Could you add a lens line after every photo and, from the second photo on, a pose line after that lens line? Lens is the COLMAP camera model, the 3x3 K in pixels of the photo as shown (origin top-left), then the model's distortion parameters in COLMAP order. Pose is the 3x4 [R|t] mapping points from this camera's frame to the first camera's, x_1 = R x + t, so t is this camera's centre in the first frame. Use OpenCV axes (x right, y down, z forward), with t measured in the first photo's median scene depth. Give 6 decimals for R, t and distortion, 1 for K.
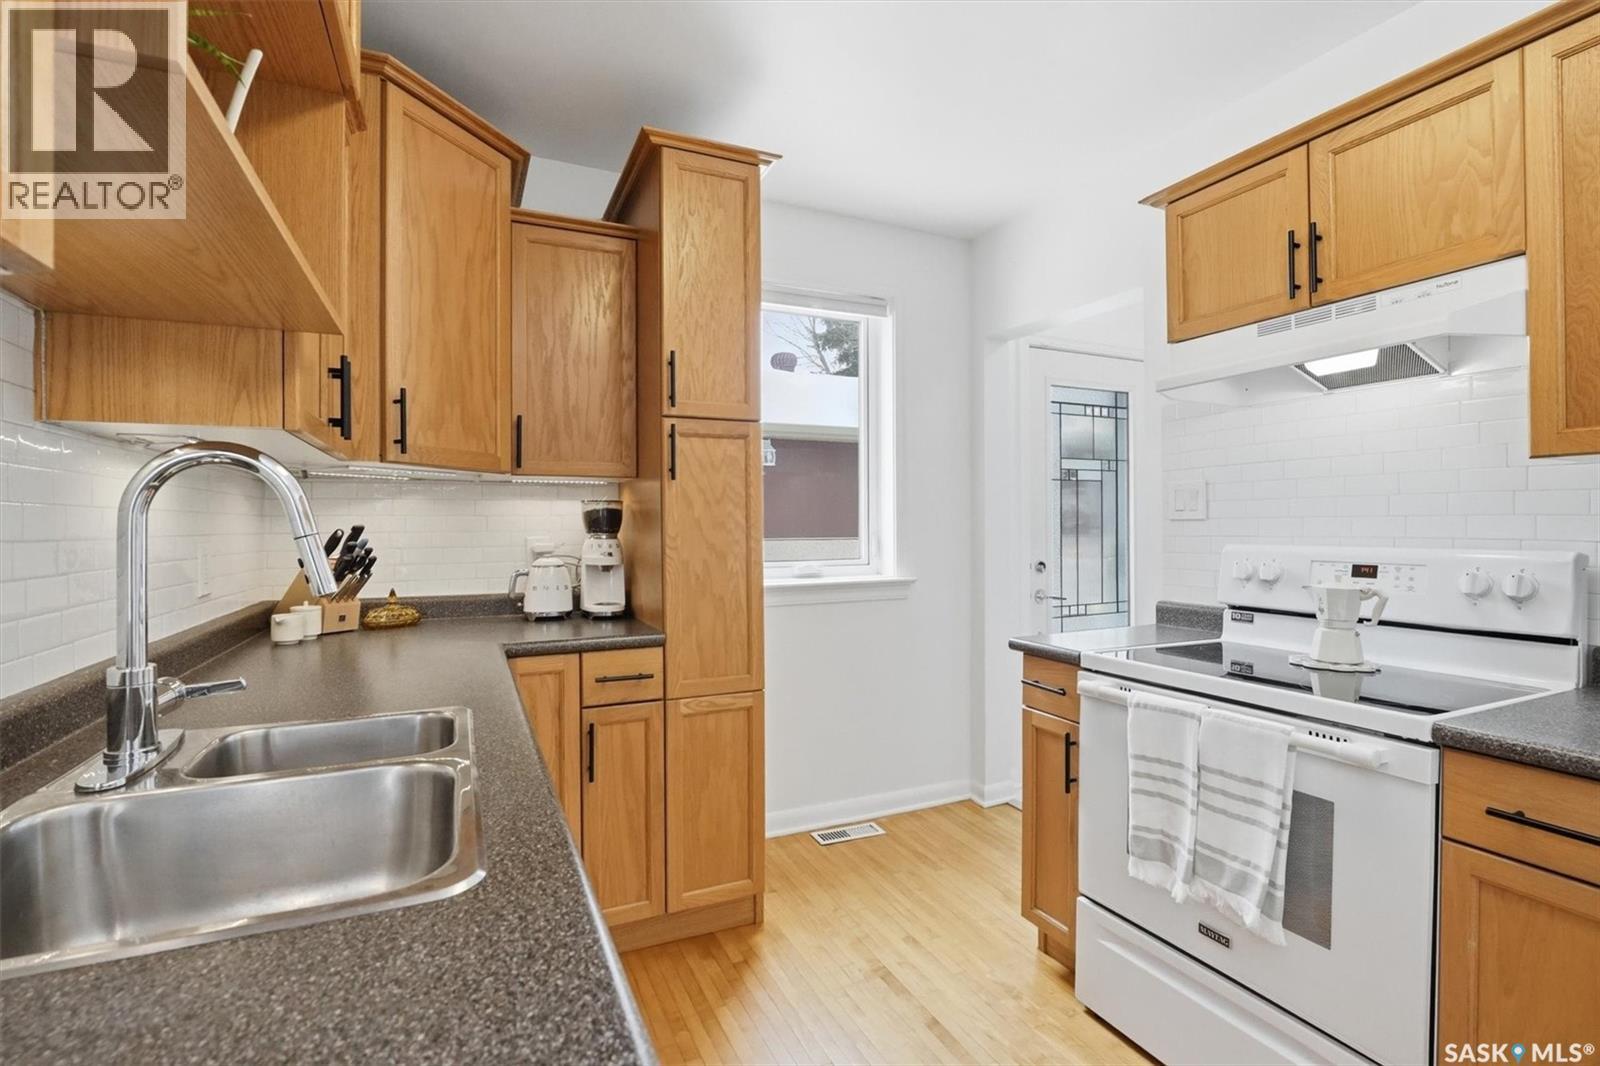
lens RADIAL K [[734.2, 0, 794.2], [0, 734.2, 529.9], [0, 0, 1]] dist [-0.014306, -0.000406]
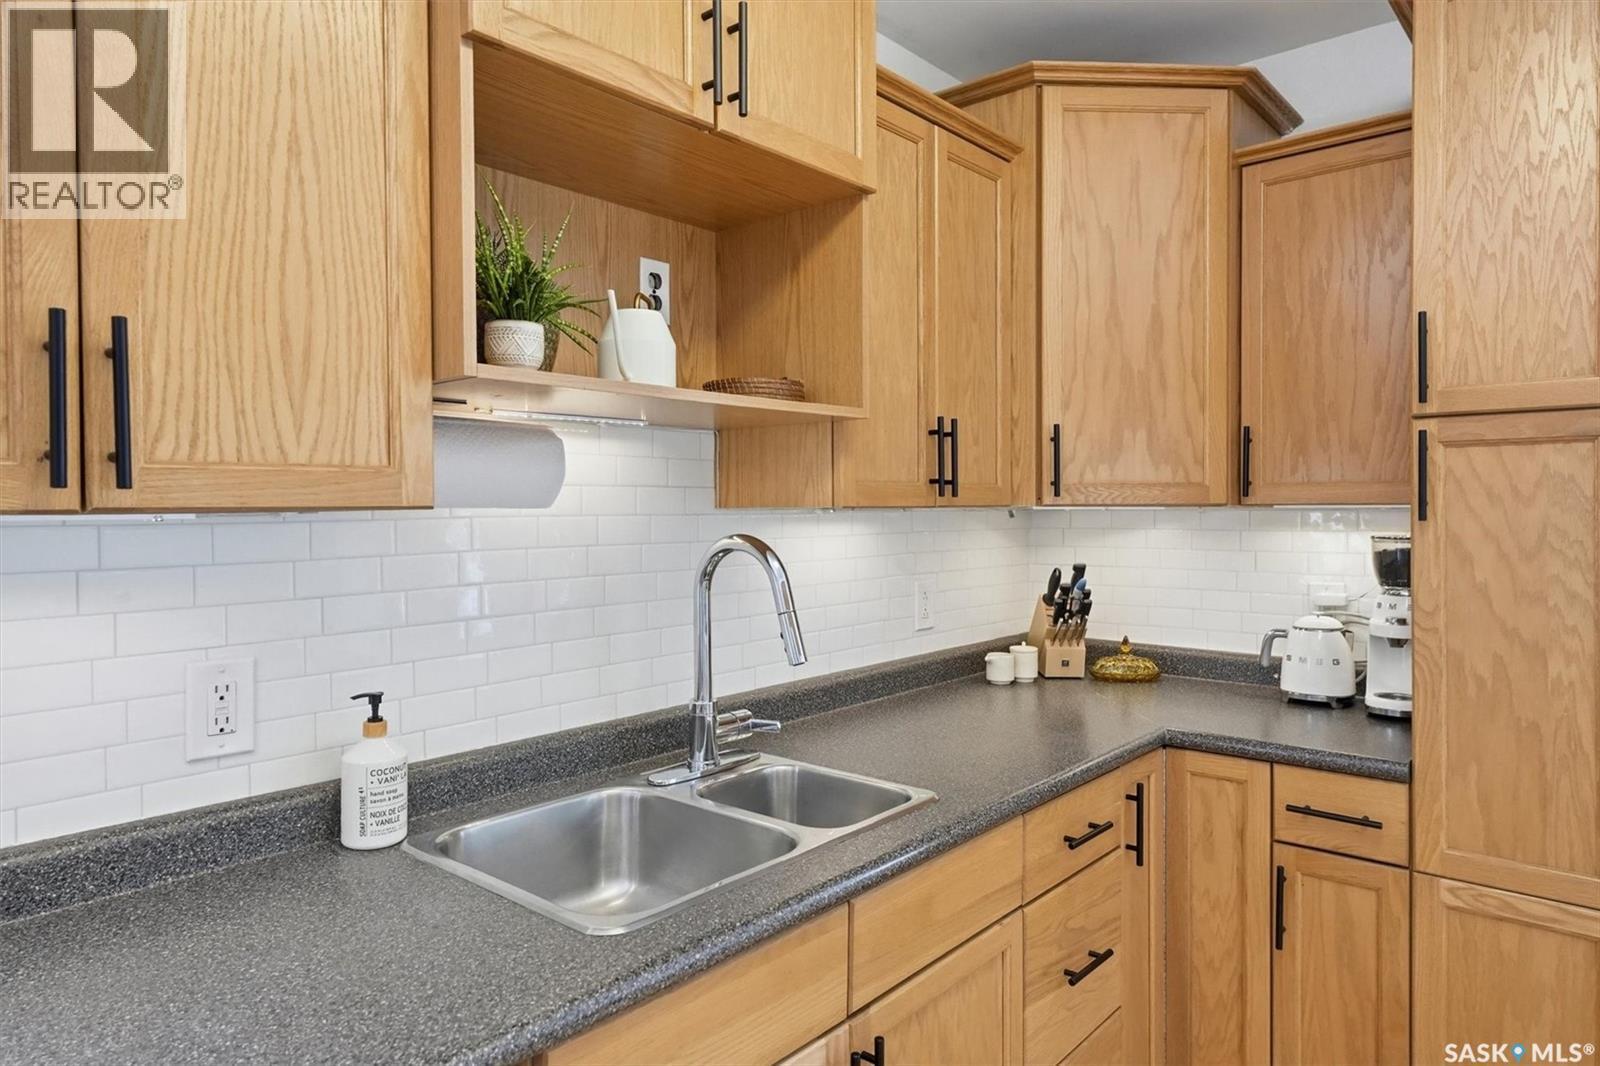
lens RADIAL K [[989.3, 0, 797.7], [0, 989.3, 520.1], [0, 0, 1]] dist [0.005020, 0.001947]
pose [[0.414678, 0.017963, -0.909791, 0.366680], [-0.004078, 0.999832, 0.017882, -0.079081], [0.909959, -0.003705, 0.414681, 0.170227]]
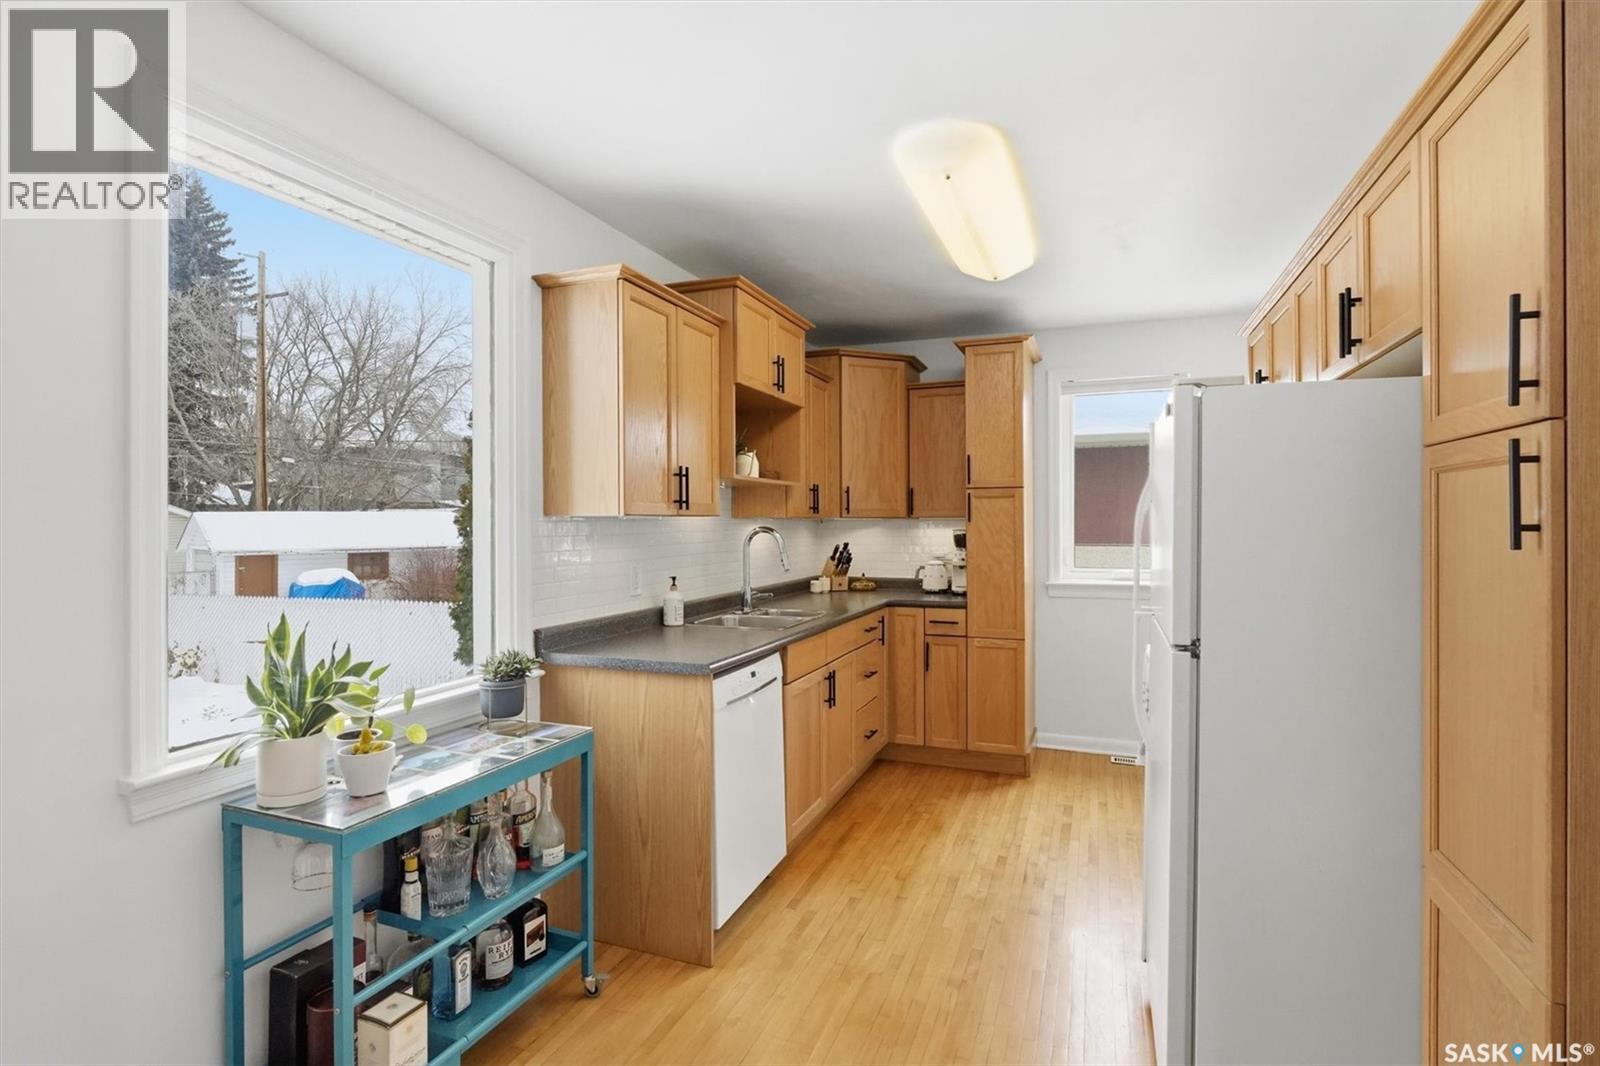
lens RADIAL K [[798.3, 0, 799.2], [0, 798.3, 528.0], [0, 0, 1]] dist [-0.000006, 0.000042]
pose [[0.701988, 0.007787, -0.712146, 0.979503], [-0.004458, 0.999969, 0.006539, -0.062796], [0.712175, -0.001416, 0.702001, -0.755718]]
